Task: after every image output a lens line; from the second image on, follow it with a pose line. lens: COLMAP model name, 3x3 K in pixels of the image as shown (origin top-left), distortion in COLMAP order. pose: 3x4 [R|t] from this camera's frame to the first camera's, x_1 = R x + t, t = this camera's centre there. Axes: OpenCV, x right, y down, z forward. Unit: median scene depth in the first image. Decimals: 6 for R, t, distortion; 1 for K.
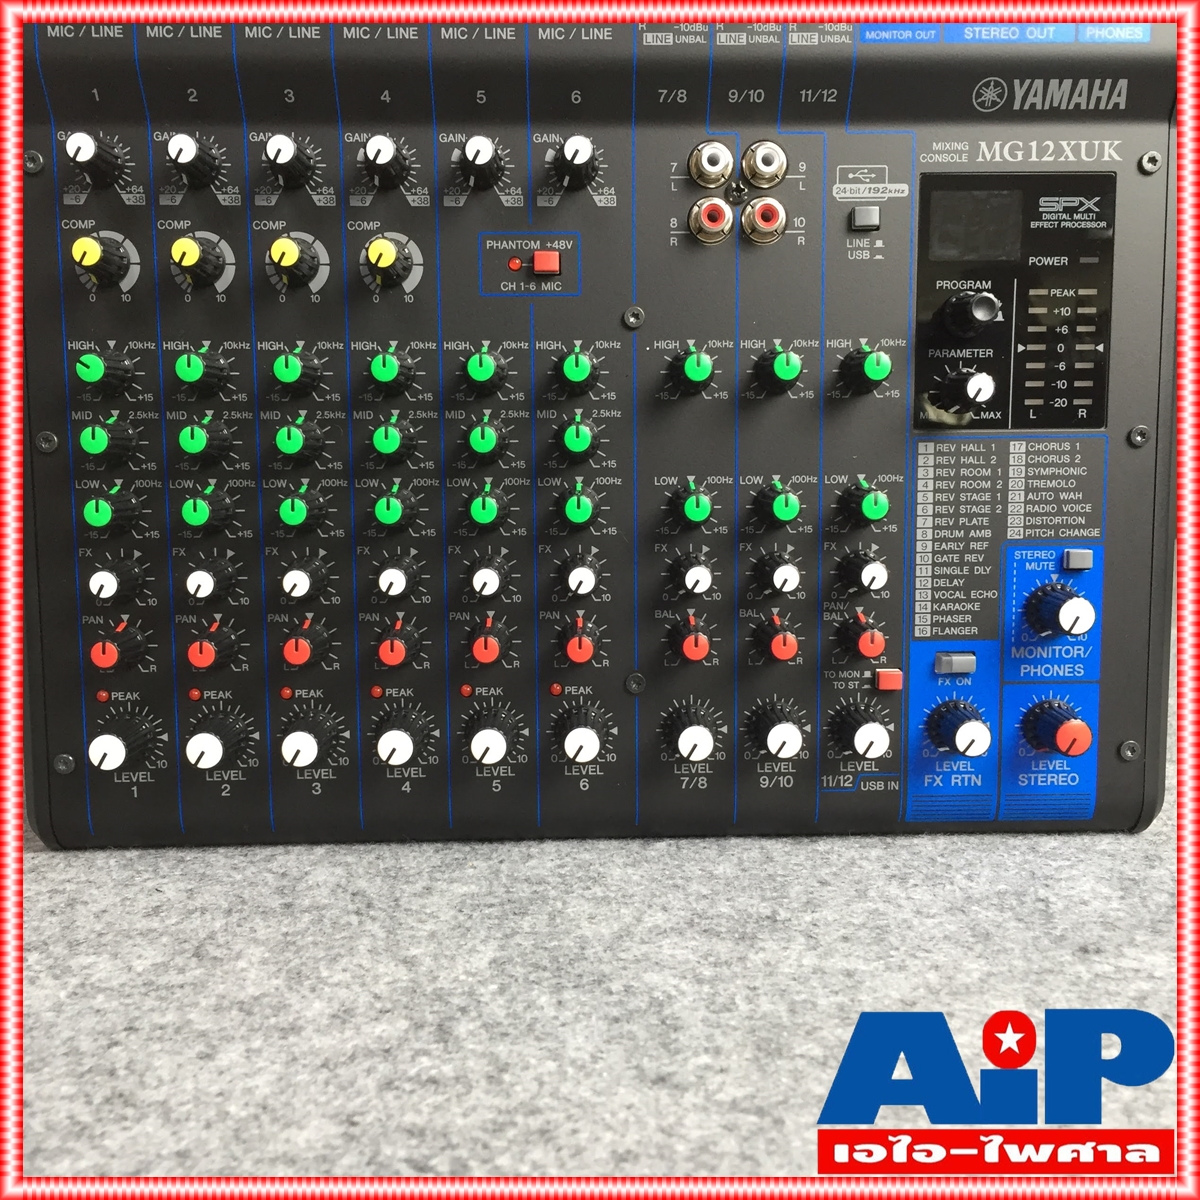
lens RADIAL K [[1325.9, 0, 573.2], [0, 1325.9, 600.4], [0, 0, 1]] dist [0.040185, 0.000000]
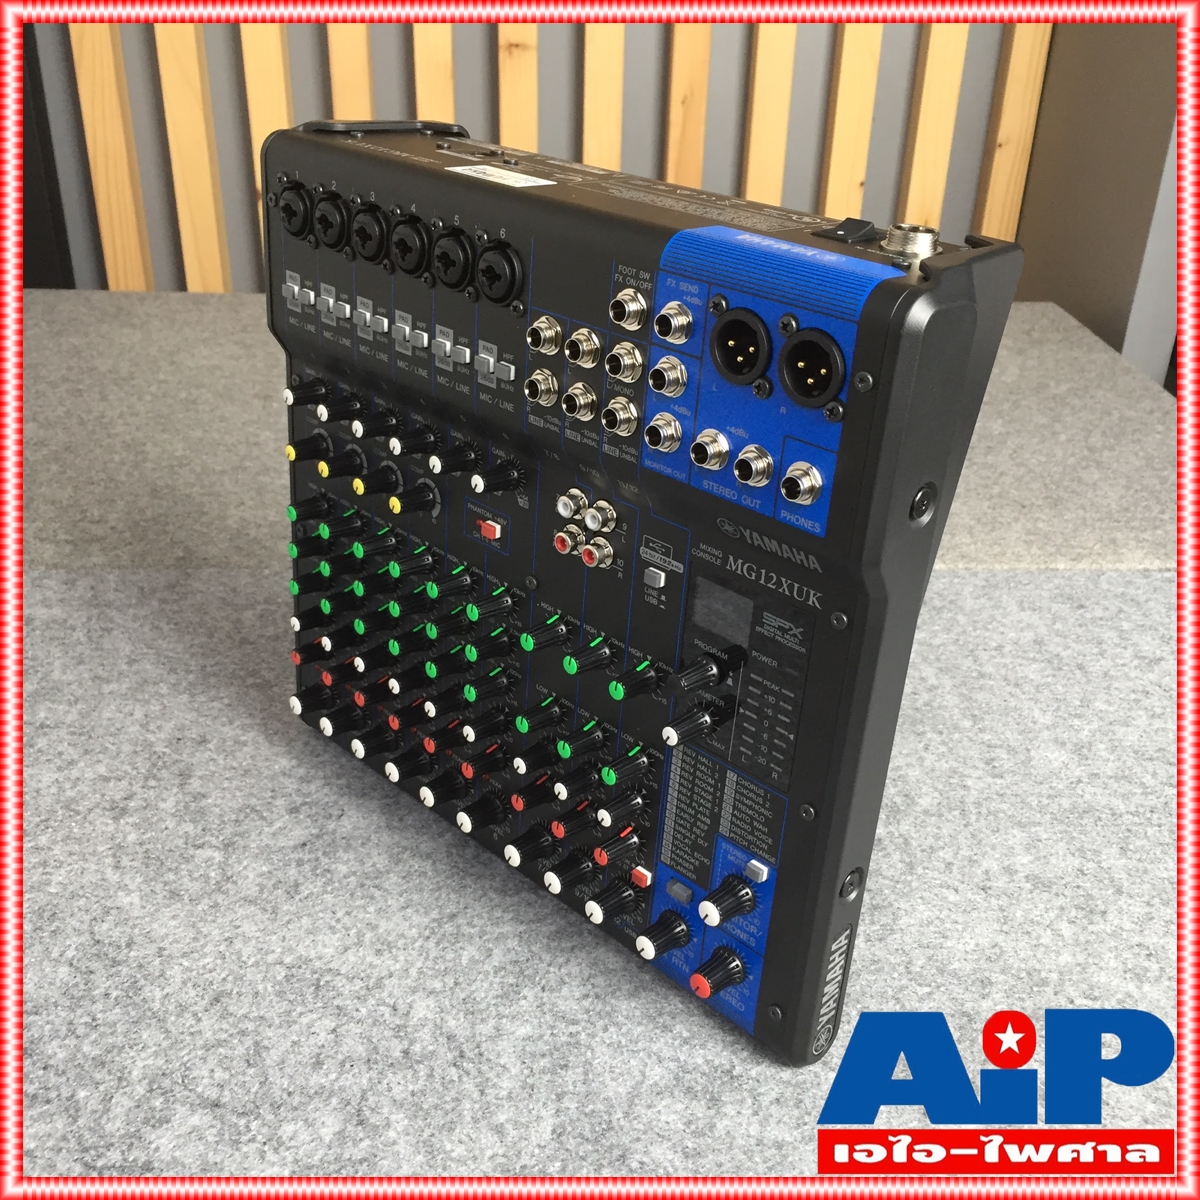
lens RADIAL K [[1325.9, 0, 568.2], [0, 1325.9, 601.8], [0, 0, 1]] dist [0.040185, 0.000000]
pose [[0.998670, -0.002756, 0.051478, -0.123817], [-0.016091, 0.932012, 0.362070, -0.888965], [-0.048976, -0.362417, 0.930728, -0.240308]]
